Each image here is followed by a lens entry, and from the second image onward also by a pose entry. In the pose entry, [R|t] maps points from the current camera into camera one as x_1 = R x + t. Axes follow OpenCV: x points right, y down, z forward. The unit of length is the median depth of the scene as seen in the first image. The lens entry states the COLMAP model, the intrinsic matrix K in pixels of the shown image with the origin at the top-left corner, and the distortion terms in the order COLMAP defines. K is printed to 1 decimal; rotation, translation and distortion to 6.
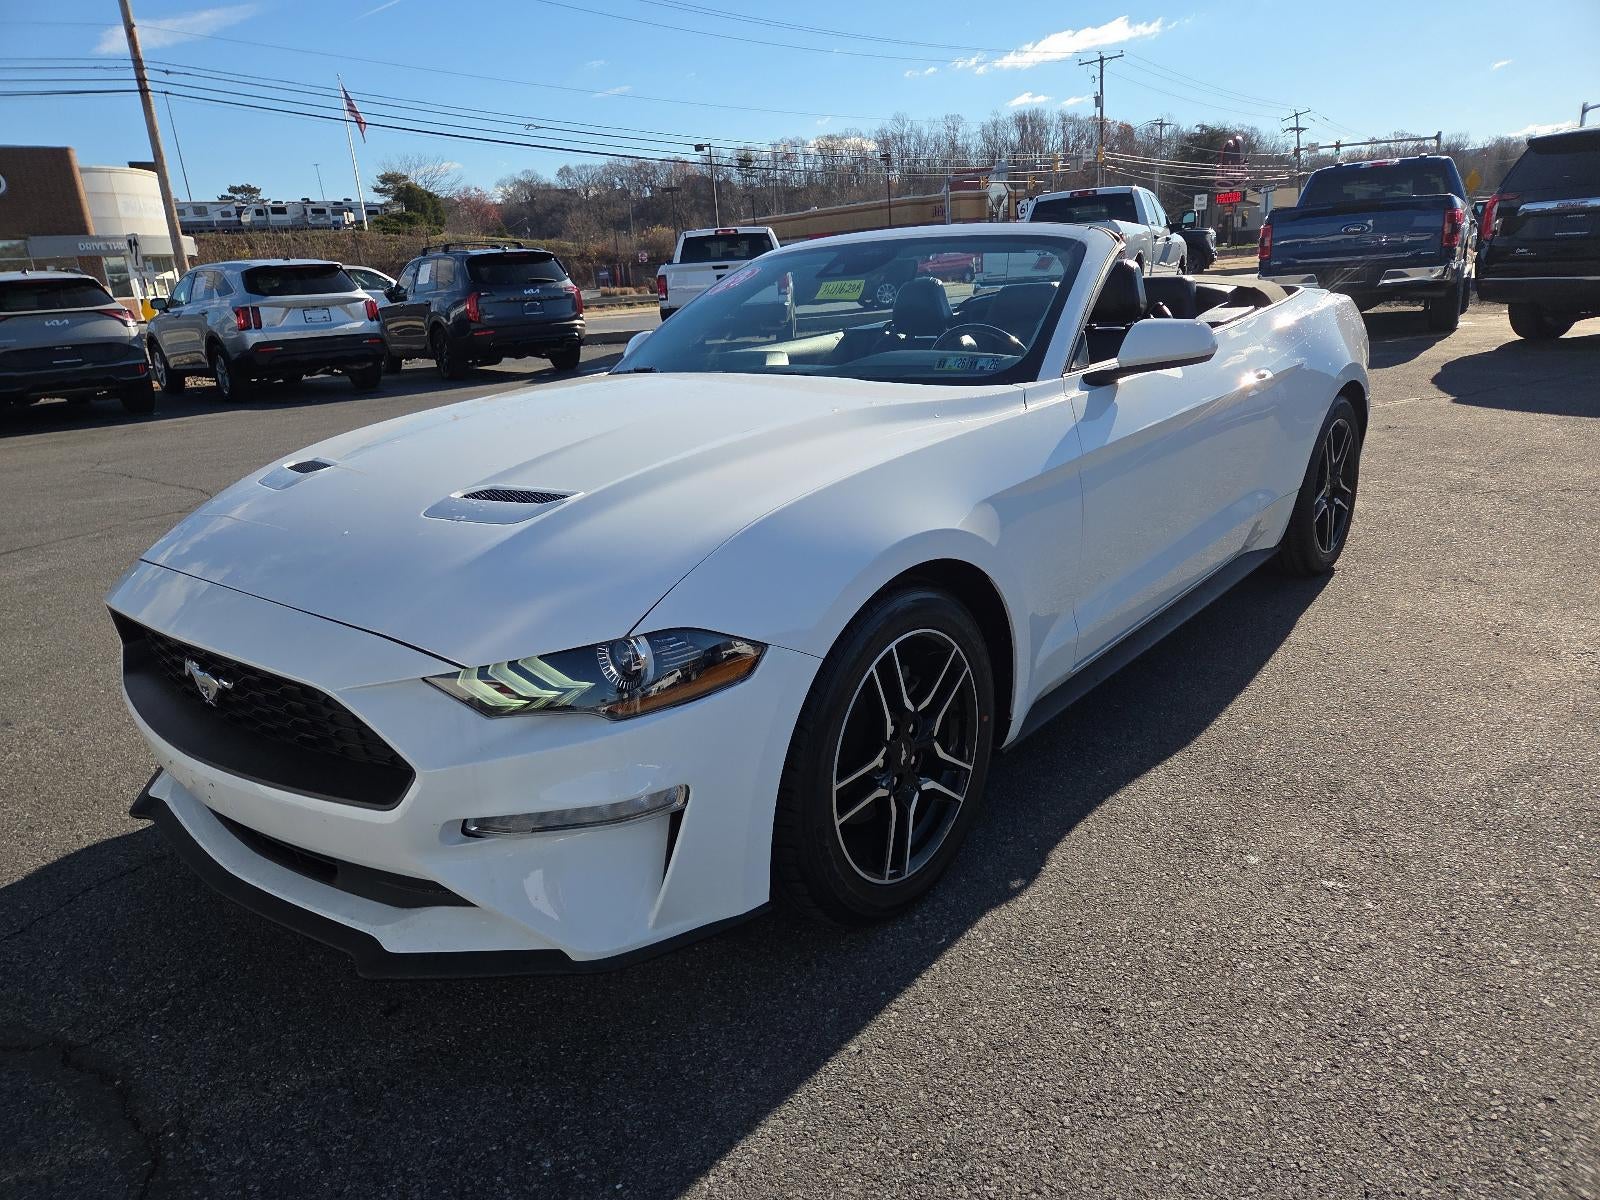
lens RADIAL K [[1066.4, 0, 803.1], [0, 1066.4, 598.5], [0, 0, 1]] dist [0.060655, -0.044958]
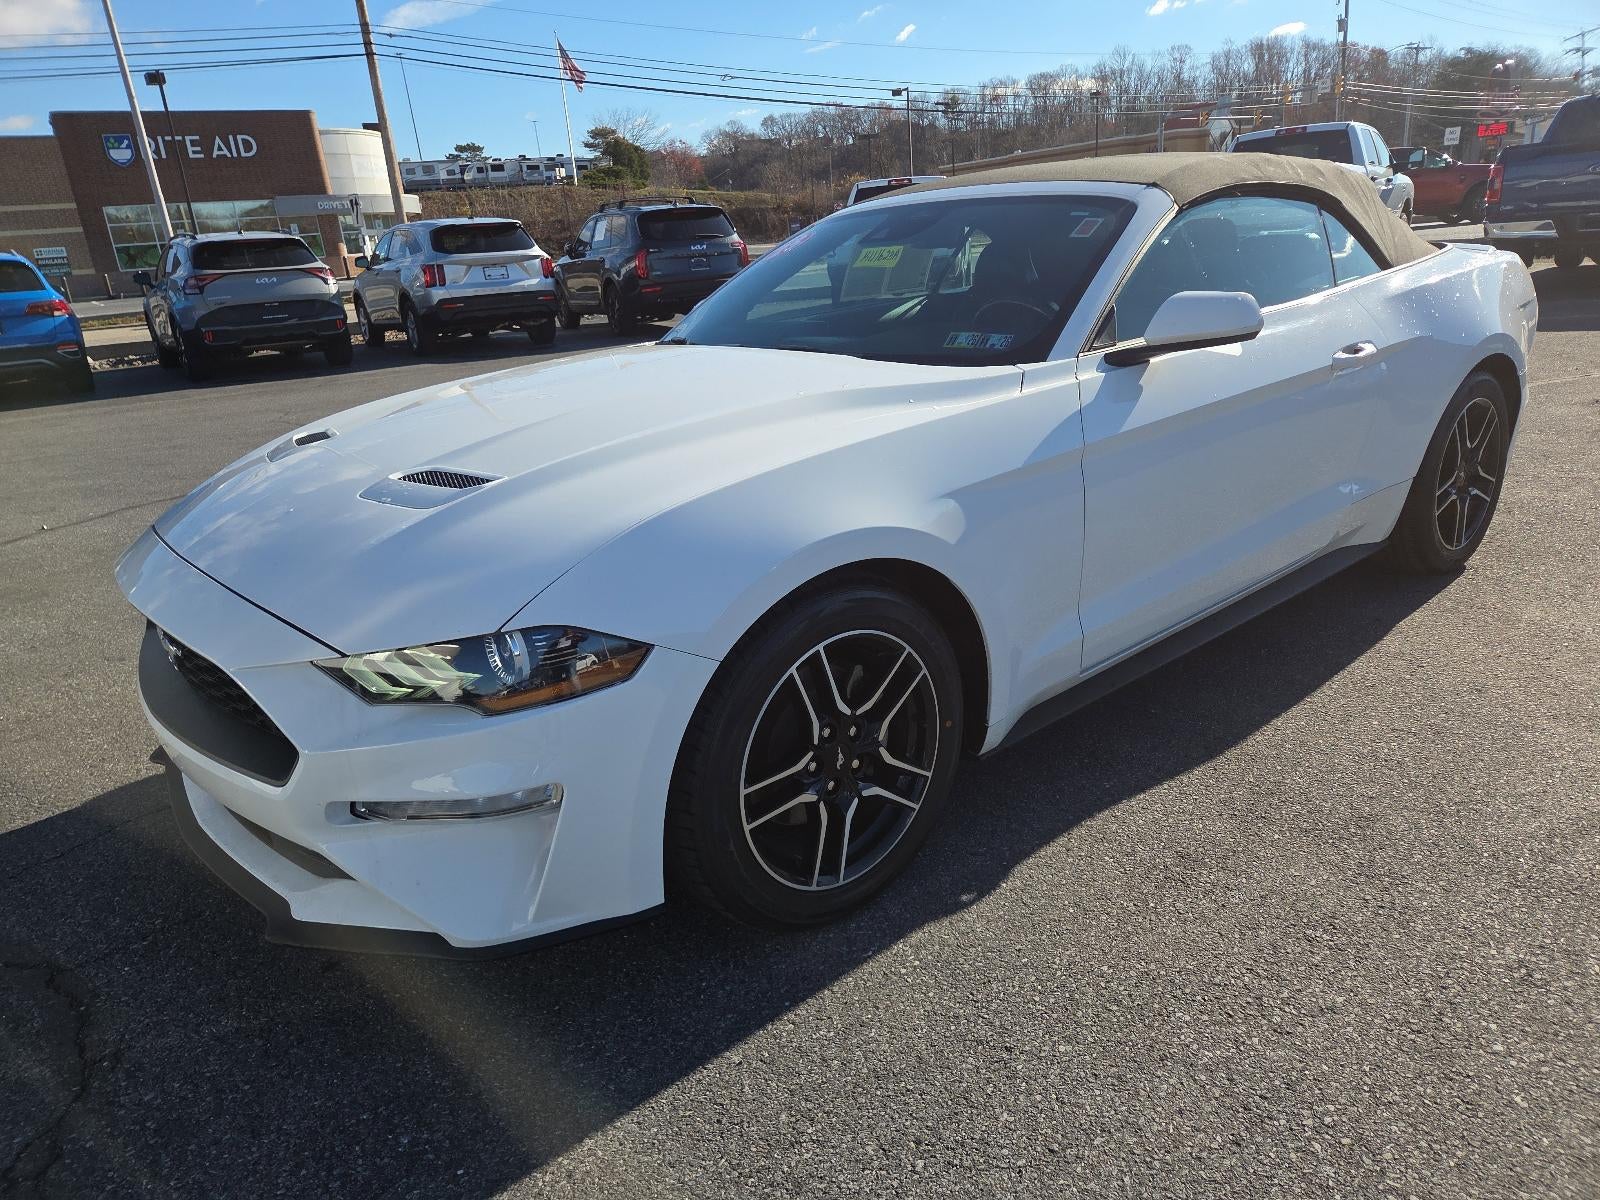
lens RADIAL K [[1066.4, 0, 805.4], [0, 1066.4, 609.6], [0, 0, 1]] dist [0.060655, -0.044958]
pose [[0.984880, 0.049842, -0.165914, 0.187910], [-0.041276, 0.997650, 0.054685, -0.033815], [0.168250, -0.047010, 0.984623, 0.050085]]
